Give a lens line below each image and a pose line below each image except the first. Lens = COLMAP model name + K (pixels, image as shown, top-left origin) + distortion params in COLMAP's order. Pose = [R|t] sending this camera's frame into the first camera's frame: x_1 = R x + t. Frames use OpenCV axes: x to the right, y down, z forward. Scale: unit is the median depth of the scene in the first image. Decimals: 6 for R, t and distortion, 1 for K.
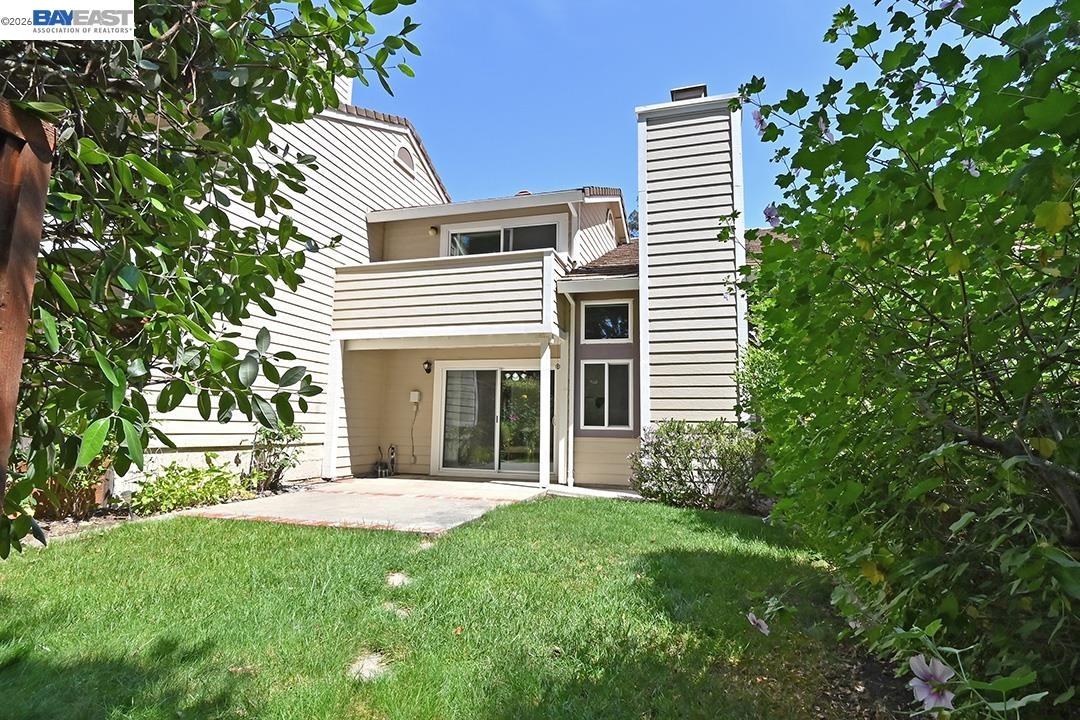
lens RADIAL K [[556.7, 0, 539.6], [0, 556.7, 360.0], [0, 0, 1]] dist [-0.016846, 0.001308]
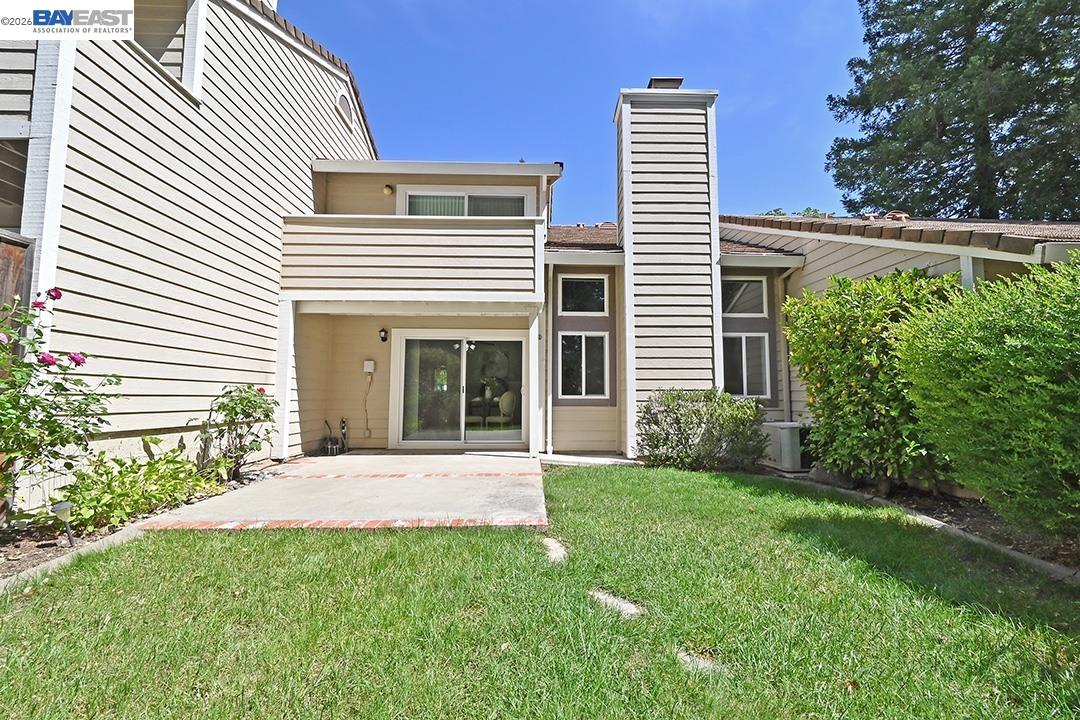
lens RADIAL K [[476.3, 0, 541.7], [0, 476.3, 358.2], [0, 0, 1]] dist [0.000378, -0.003504]
pose [[0.950657, 0.011907, 0.310014, -0.232016], [-0.024900, 0.998968, 0.037988, 0.017188], [-0.309242, -0.043833, 0.949973, 0.177274]]
